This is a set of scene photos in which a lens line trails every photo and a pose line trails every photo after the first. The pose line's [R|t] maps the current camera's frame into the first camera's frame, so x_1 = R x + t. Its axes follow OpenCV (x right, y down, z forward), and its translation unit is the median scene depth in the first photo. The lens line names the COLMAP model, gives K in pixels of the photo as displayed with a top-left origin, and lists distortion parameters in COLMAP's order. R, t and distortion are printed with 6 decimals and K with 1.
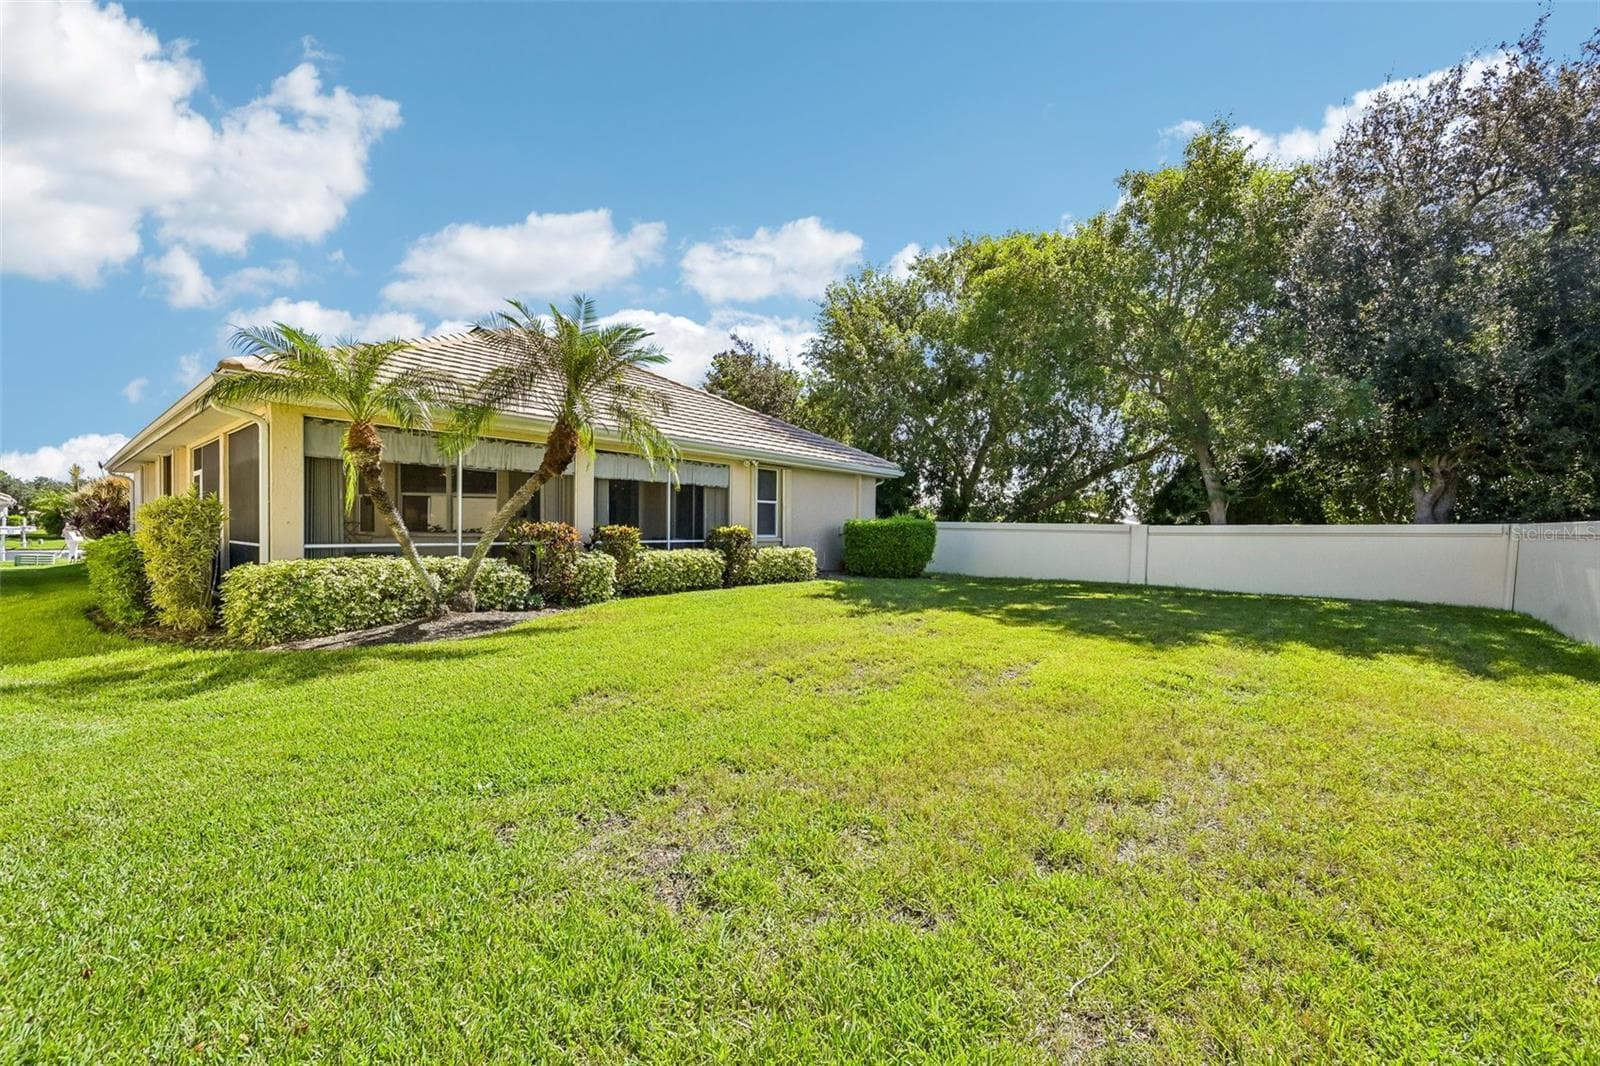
lens RADIAL K [[631.5, 0, 801.7], [0, 631.5, 537.0], [0, 0, 1]] dist [0.000490, -0.000240]
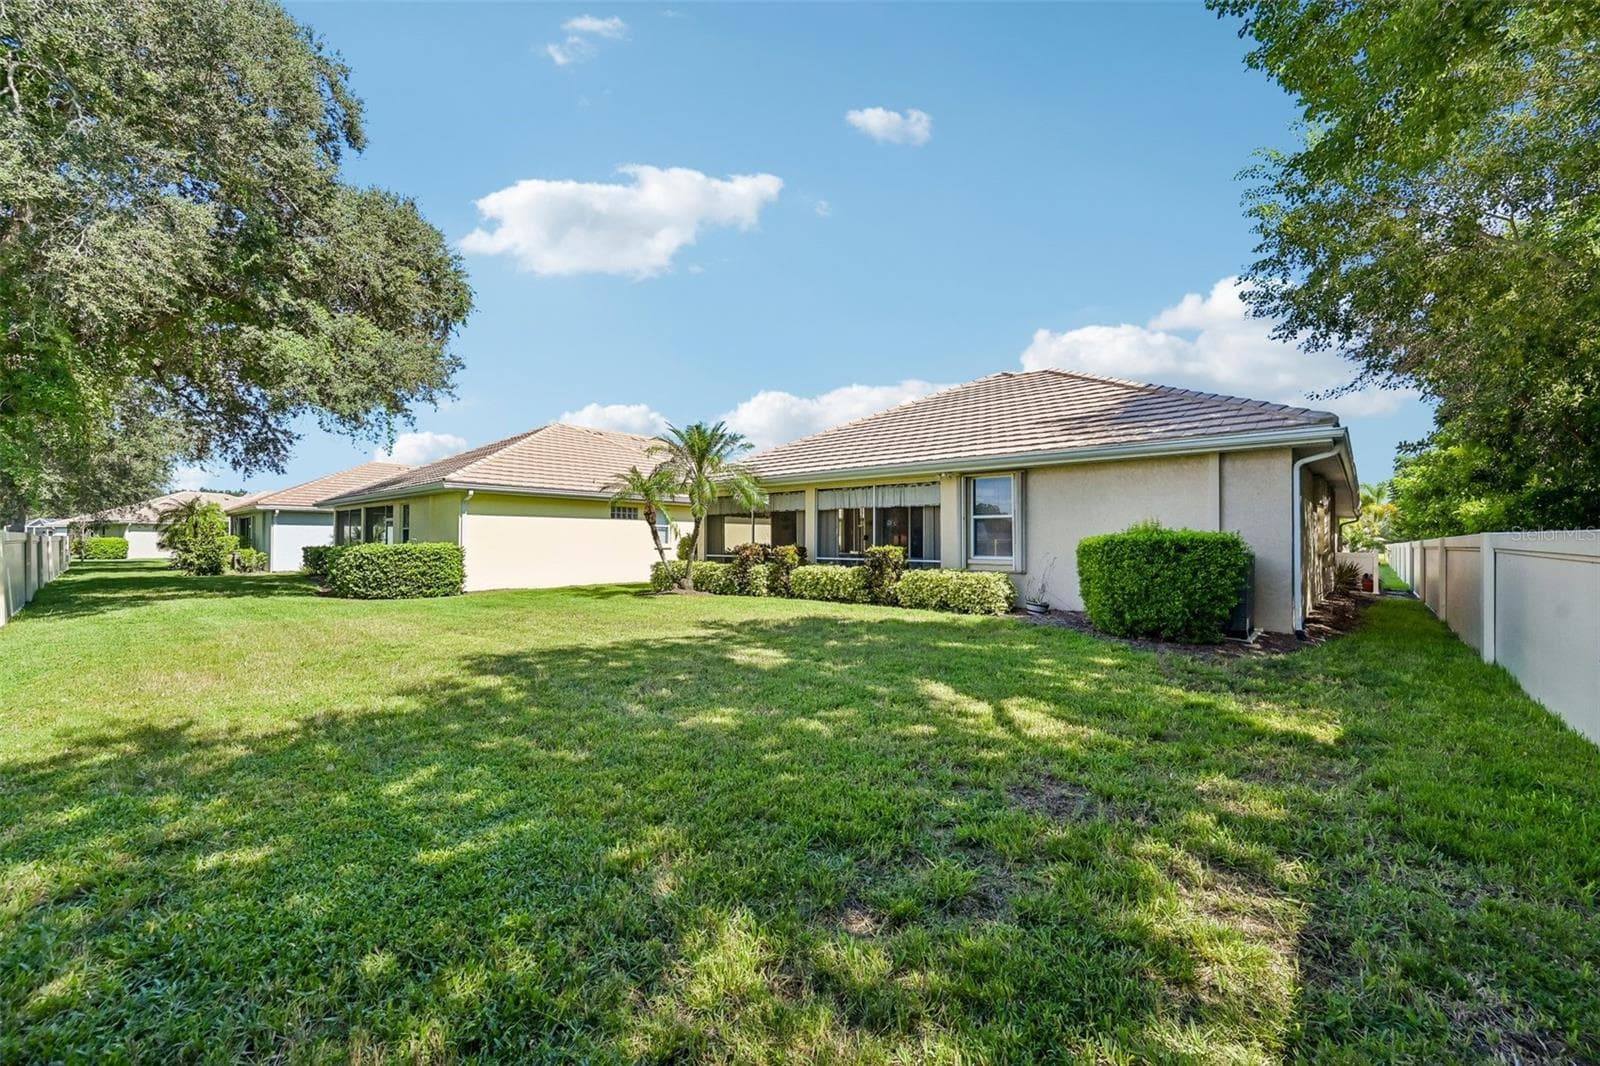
lens RADIAL K [[631.5, 0, 801.7], [0, 631.5, 537.0], [0, 0, 1]] dist [0.000490, -0.000240]
pose [[-0.041764, -0.022528, -0.998874, 0.883512], [-0.022444, 0.999515, -0.021604, -0.006046], [0.998875, 0.021516, -0.042249, 0.890061]]
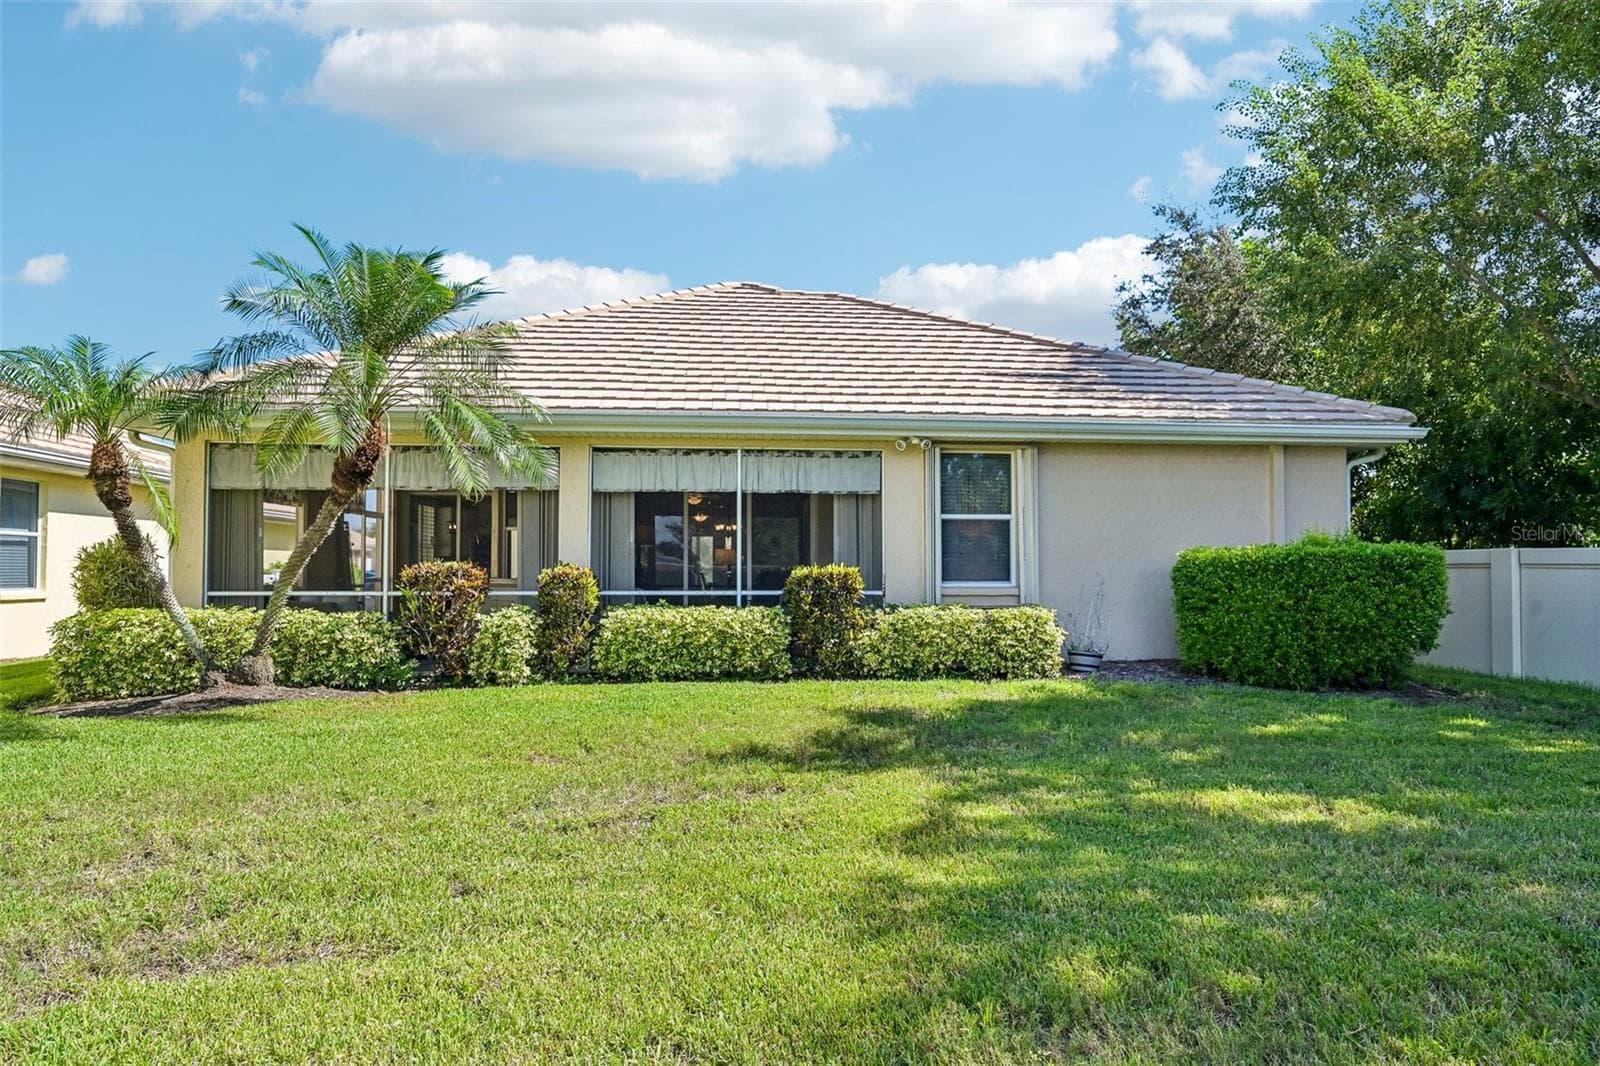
lens RADIAL K [[977.3, 0, 800.0], [0, 977.3, 533.0], [0, 0, 1]] dist [-0.002077, -0.001096]
pose [[0.705097, -0.037889, -0.708098, 0.447754], [-0.003950, 0.998346, -0.057352, 0.003304], [0.709100, 0.043236, 0.703781, 0.396576]]
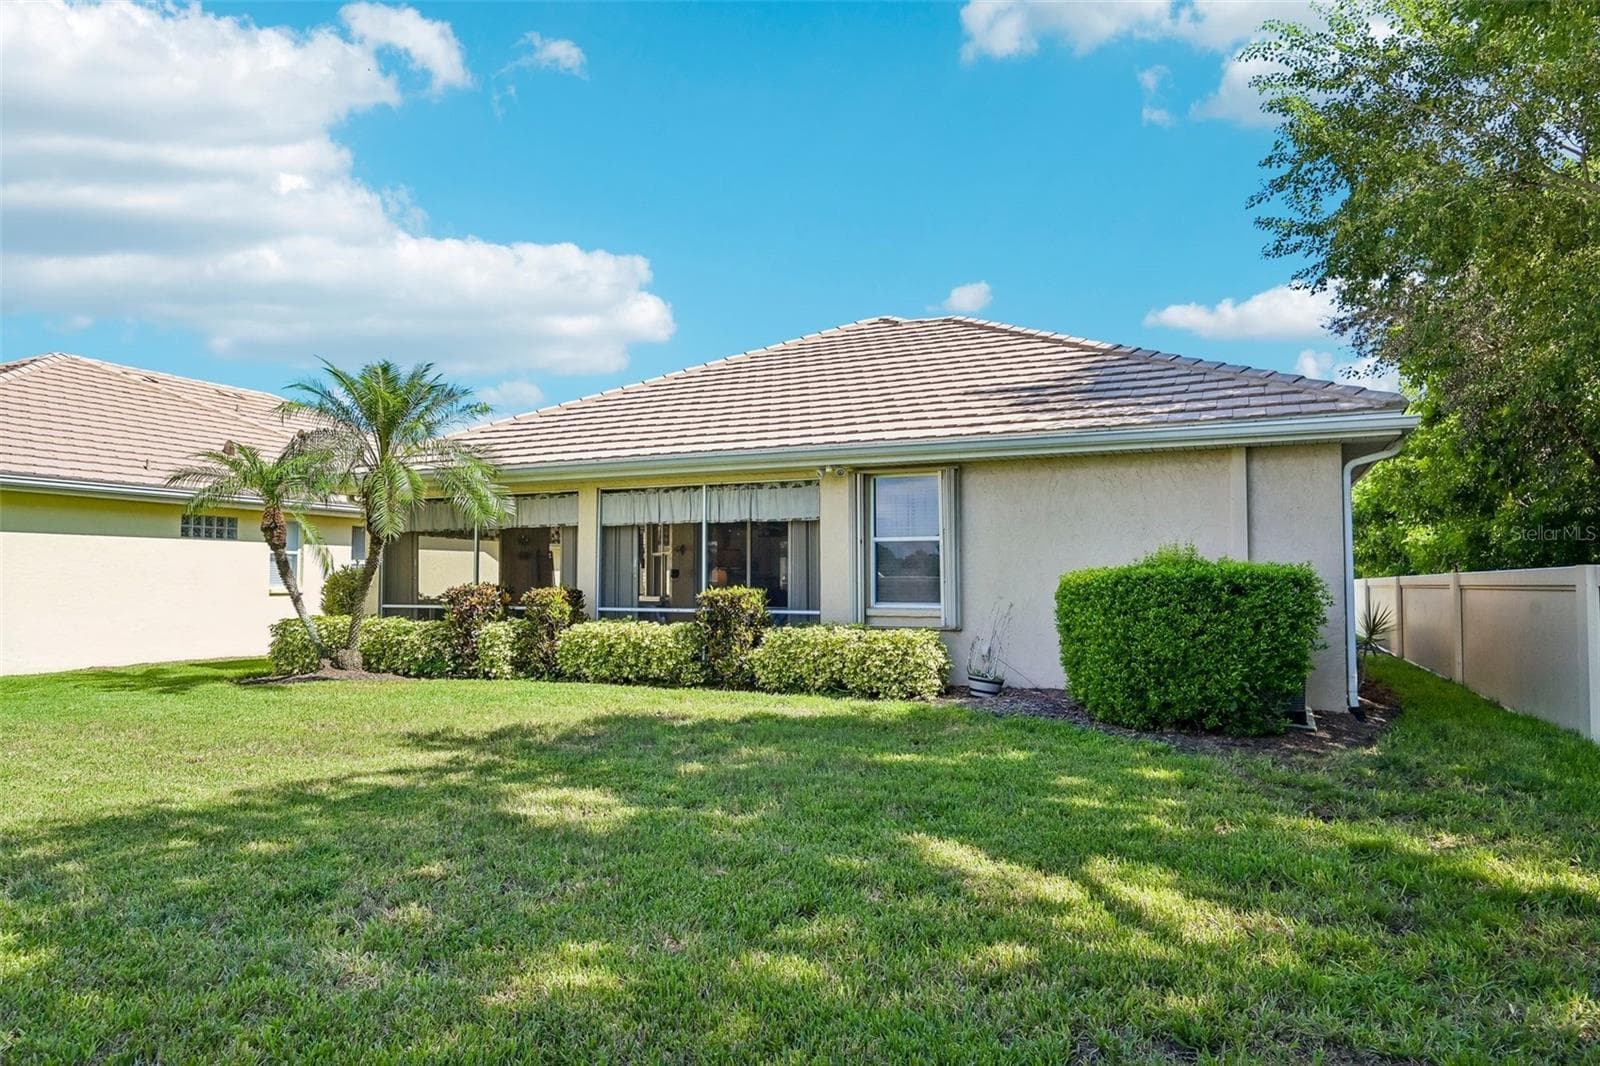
lens RADIAL K [[977.3, 0, 800.0], [0, 977.3, 533.0], [0, 0, 1]] dist [-0.002077, -0.001096]
pose [[0.253313, -0.062476, -0.965365, 0.778484], [-0.014578, 0.997553, -0.068384, -0.005561], [0.967274, 0.031396, 0.251782, 0.812046]]
